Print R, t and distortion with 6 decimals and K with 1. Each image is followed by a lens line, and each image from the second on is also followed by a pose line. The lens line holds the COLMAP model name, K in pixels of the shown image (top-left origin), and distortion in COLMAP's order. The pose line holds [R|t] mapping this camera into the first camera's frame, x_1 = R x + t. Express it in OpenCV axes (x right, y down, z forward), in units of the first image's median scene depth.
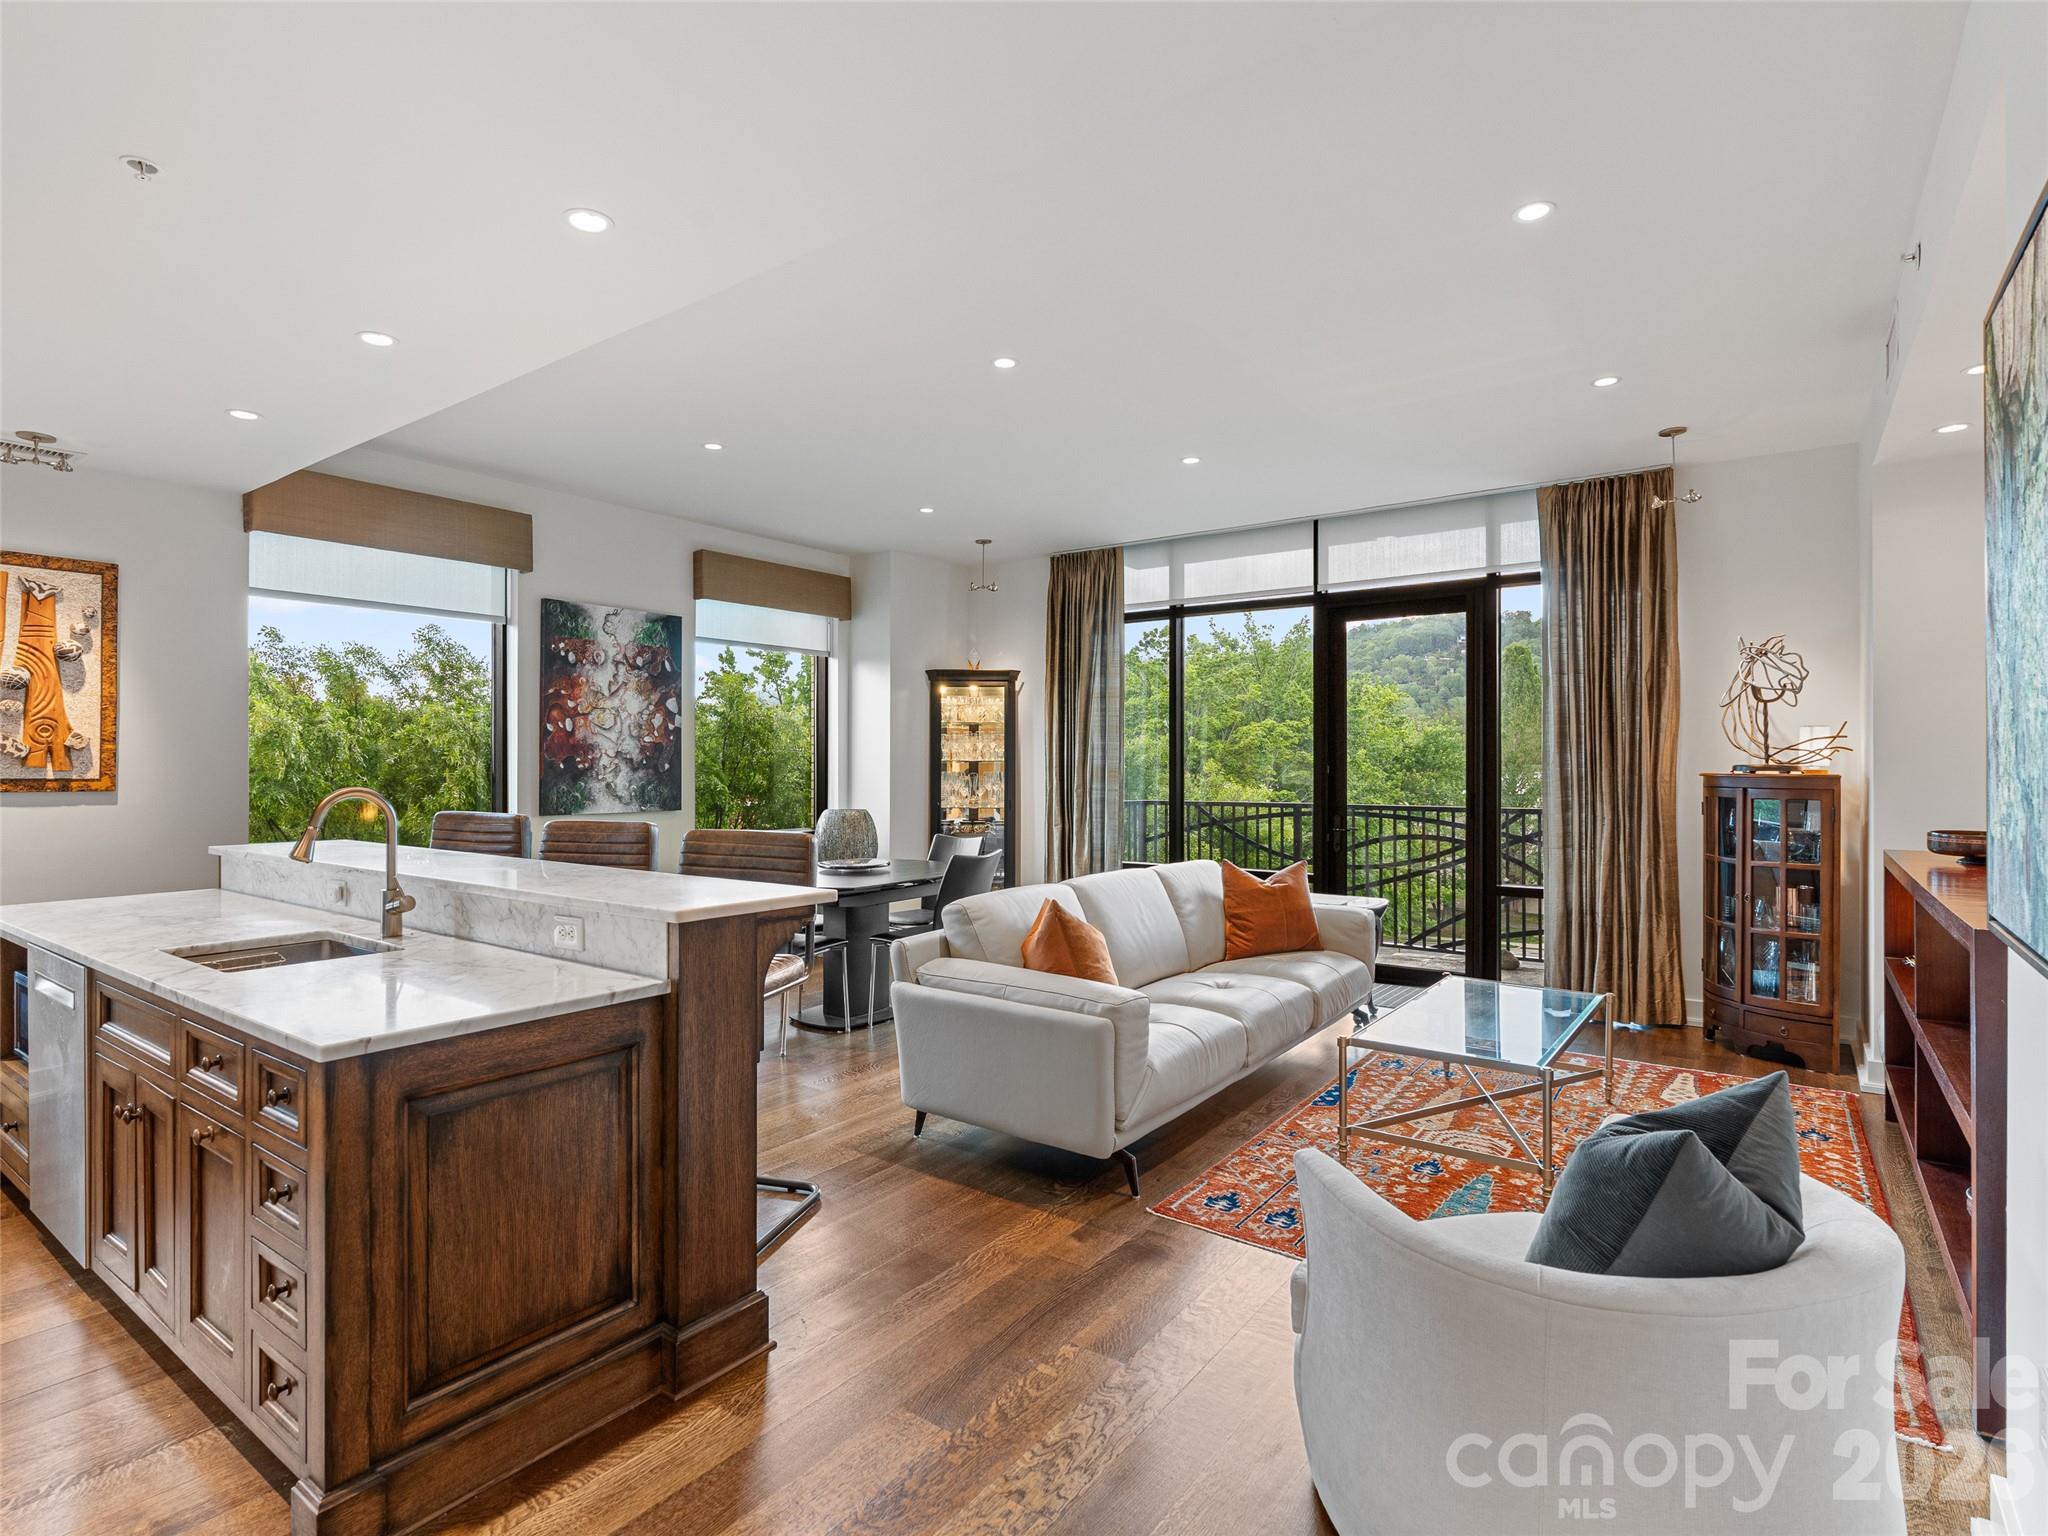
lens RADIAL K [[1043.6, 0, 1024.0], [0, 1043.6, 768.0], [0, 0, 1]] dist [-0.005209, -0.001508]
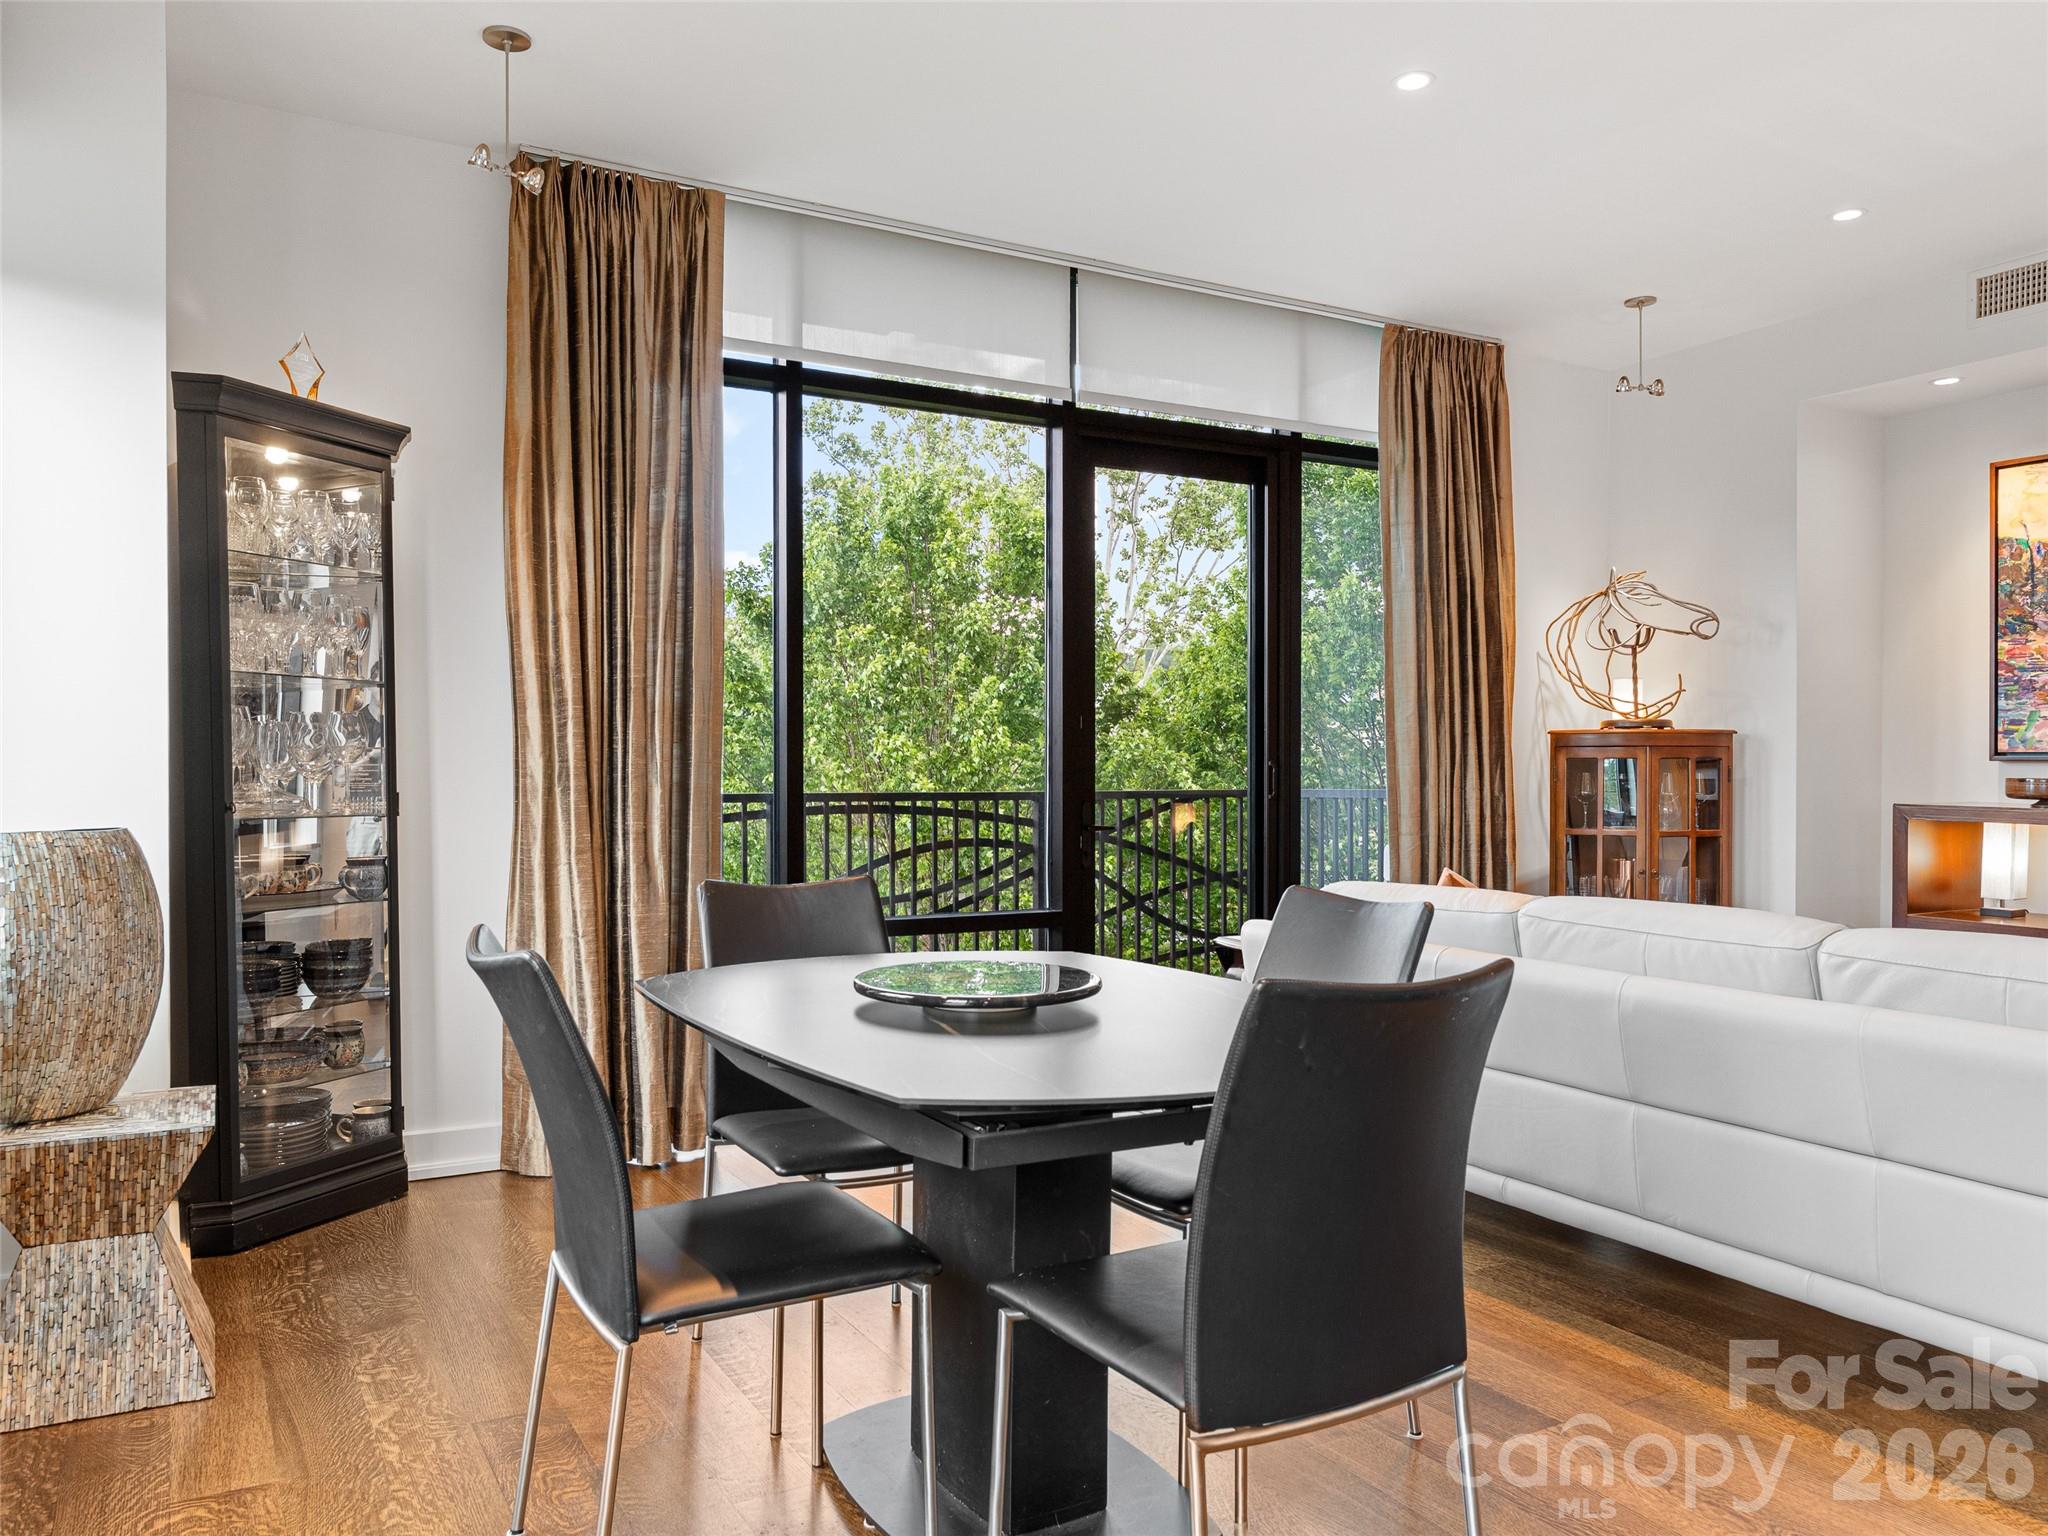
lens RADIAL K [[1472.0, 0, 1021.4], [0, 1472.0, 788.8], [0, 0, 1]] dist [-0.002466, -0.000246]
pose [[0.412767, -0.011944, 0.910758, -0.518902], [0.003182, 0.999927, 0.011671, 0.032084], [-0.910831, -0.001919, 0.412775, 0.813002]]
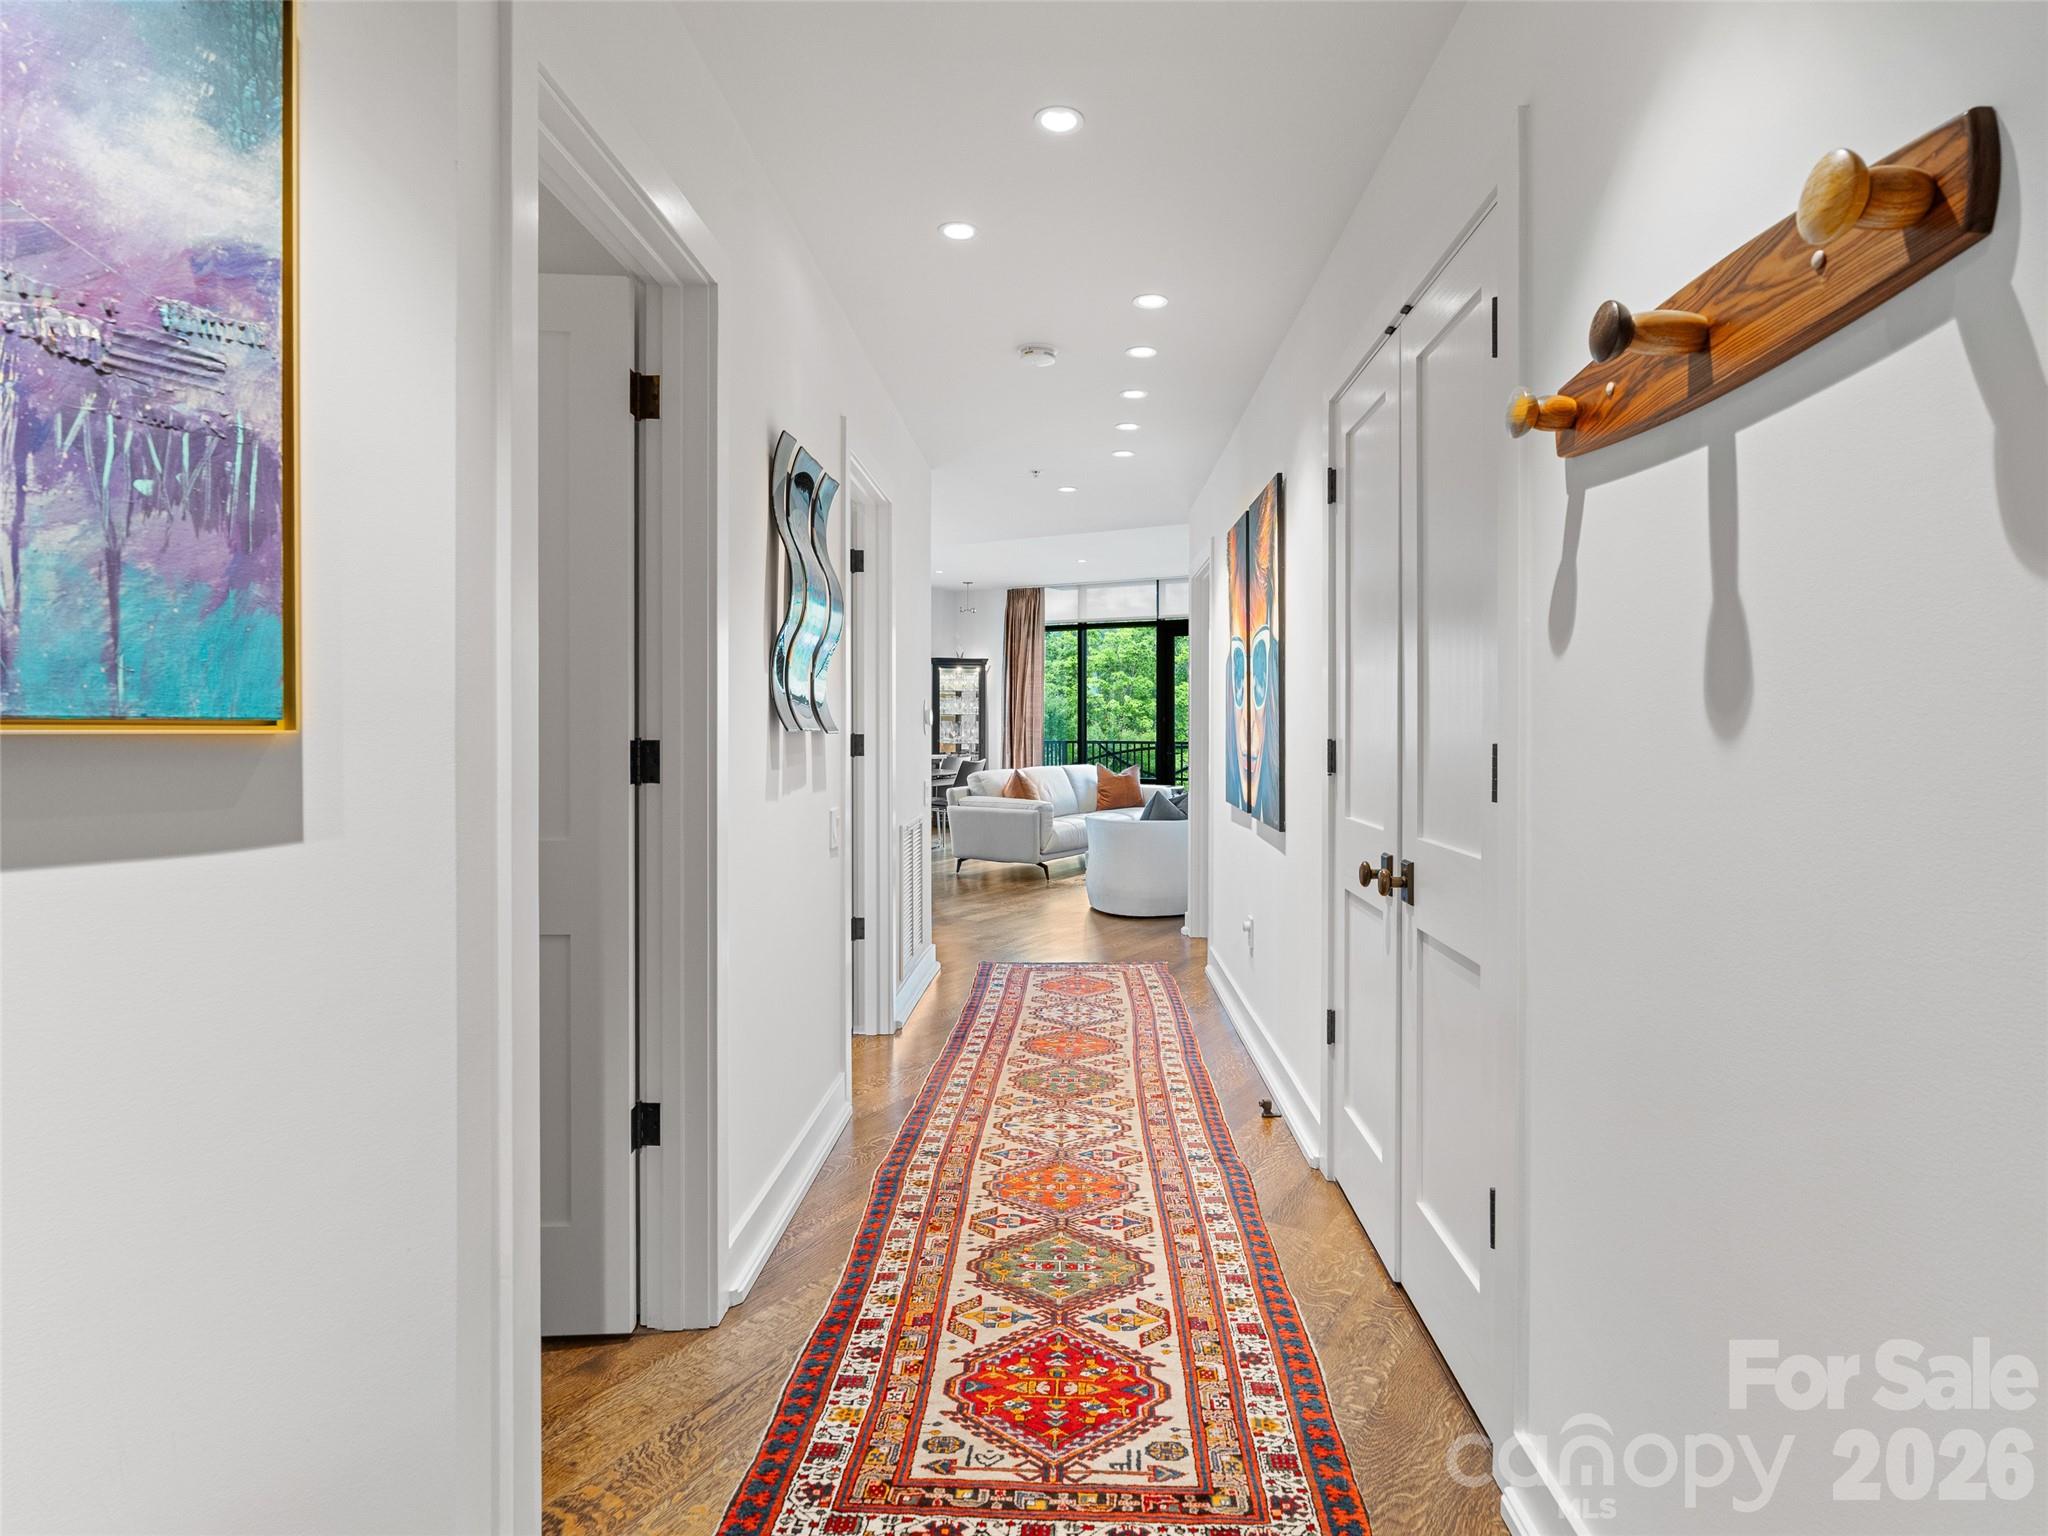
lens RADIAL K [[1122.1, 0, 1029.2], [0, 1122.1, 734.7], [0, 0, 1]] dist [-0.002735, 0.000425]
pose [[0.998079, 0.000142, 0.061958, -0.066030], [-0.000663, 0.999965, 0.008383, 0.014333], [-0.061955, -0.008408, 0.998044, -1.030854]]
